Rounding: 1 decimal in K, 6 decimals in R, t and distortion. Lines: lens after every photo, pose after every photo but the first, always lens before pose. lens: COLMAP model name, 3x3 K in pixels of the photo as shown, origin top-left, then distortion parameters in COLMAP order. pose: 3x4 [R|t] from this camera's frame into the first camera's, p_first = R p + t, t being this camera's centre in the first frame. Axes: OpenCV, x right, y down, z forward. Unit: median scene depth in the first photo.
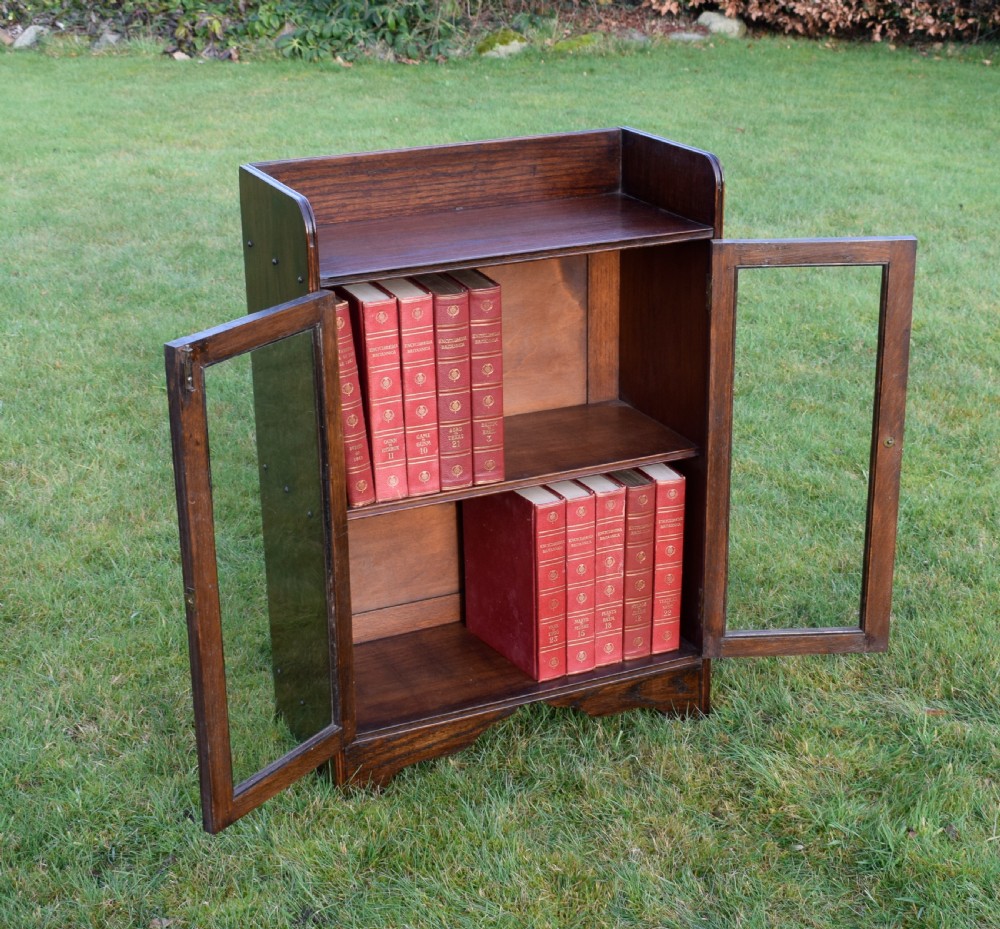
lens RADIAL K [[1782.8, 0, 504.2], [0, 1782.8, 443.8], [0, 0, 1]] dist [-0.023568, 0.000000]
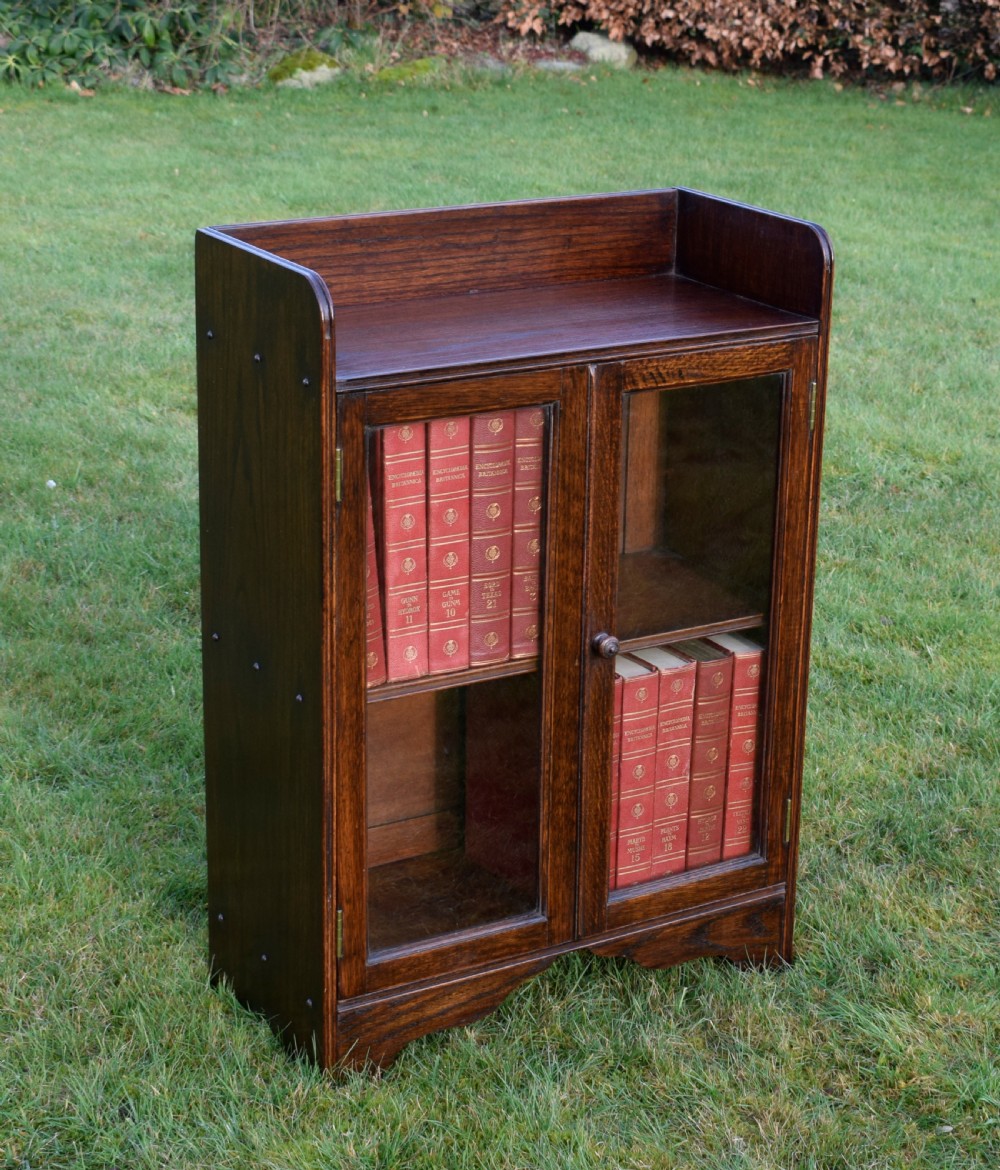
lens RADIAL K [[2522.5, 0, 569.9], [0, 2522.5, 553.9], [0, 0, 1]] dist [-0.025771, 0.000000]
pose [[0.990237, -0.000883, 0.139393, -0.130333], [0.005321, 0.999491, -0.031469, 0.011624], [-0.139294, 0.031903, 0.989737, -0.050596]]
